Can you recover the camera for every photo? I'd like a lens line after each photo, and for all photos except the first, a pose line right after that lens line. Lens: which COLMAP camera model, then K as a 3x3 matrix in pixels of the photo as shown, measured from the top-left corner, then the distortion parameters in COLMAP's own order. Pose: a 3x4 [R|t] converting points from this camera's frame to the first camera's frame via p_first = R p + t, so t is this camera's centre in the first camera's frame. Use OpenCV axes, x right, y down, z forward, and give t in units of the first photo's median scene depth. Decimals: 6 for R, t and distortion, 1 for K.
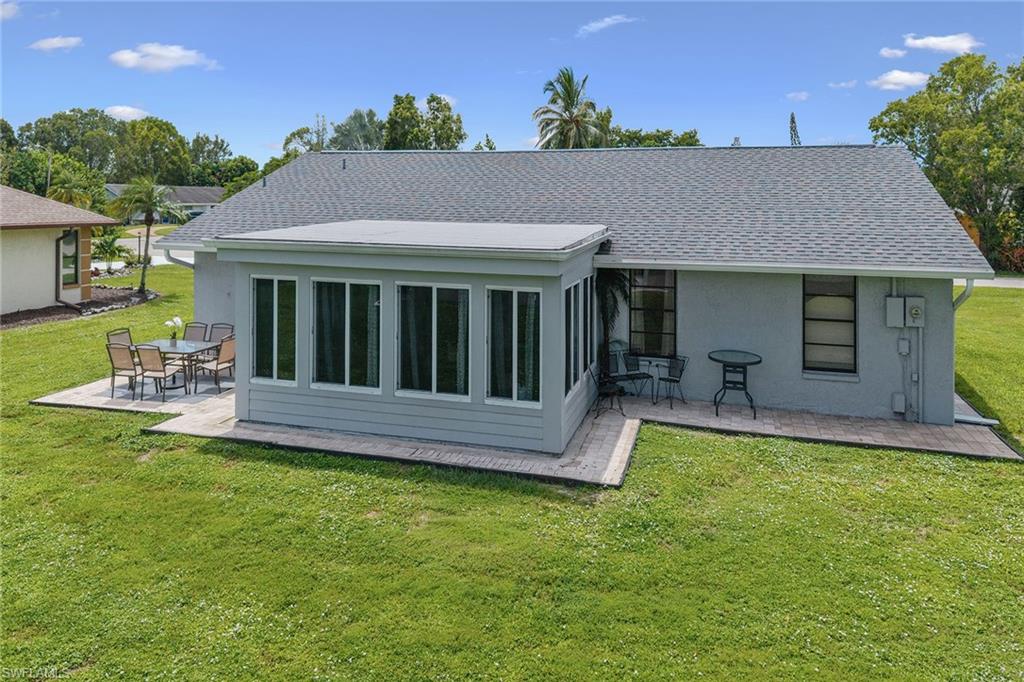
lens RADIAL K [[686.9, 0, 512.0], [0, 686.9, 341.0], [0, 0, 1]] dist [0.039597, 0.000076]
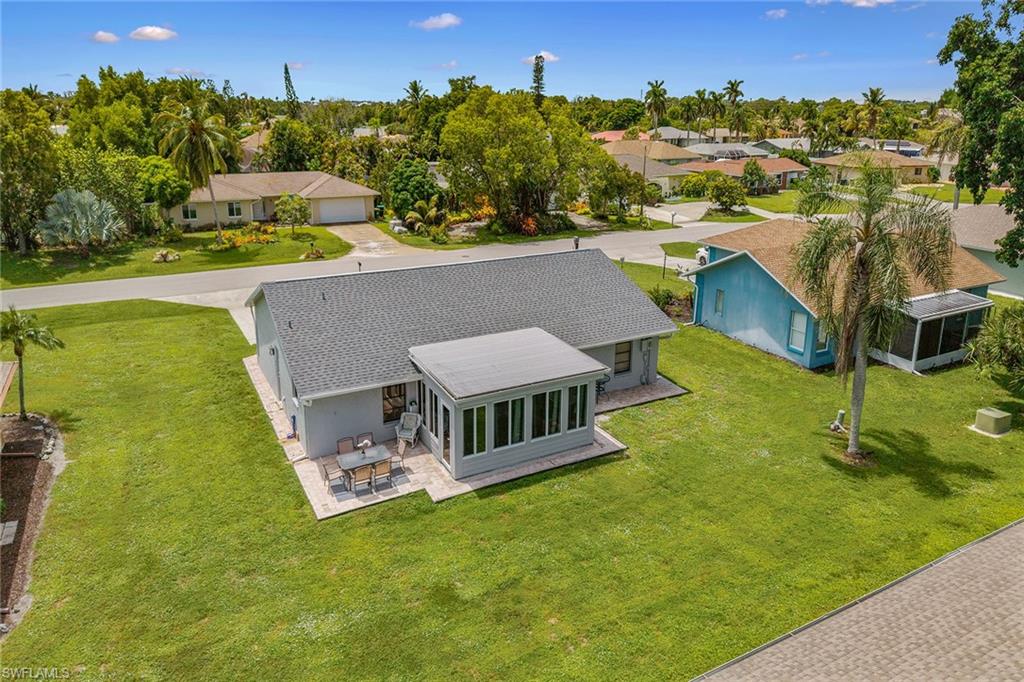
lens RADIAL K [[686.9, 0, 512.0], [0, 686.9, 341.0], [0, 0, 1]] dist [0.039597, 0.000076]
pose [[0.714831, -0.234003, 0.658984, -1.587848], [0.145097, 0.971475, 0.187574, -0.659448], [-0.684079, -0.038467, 0.728393, -0.554171]]
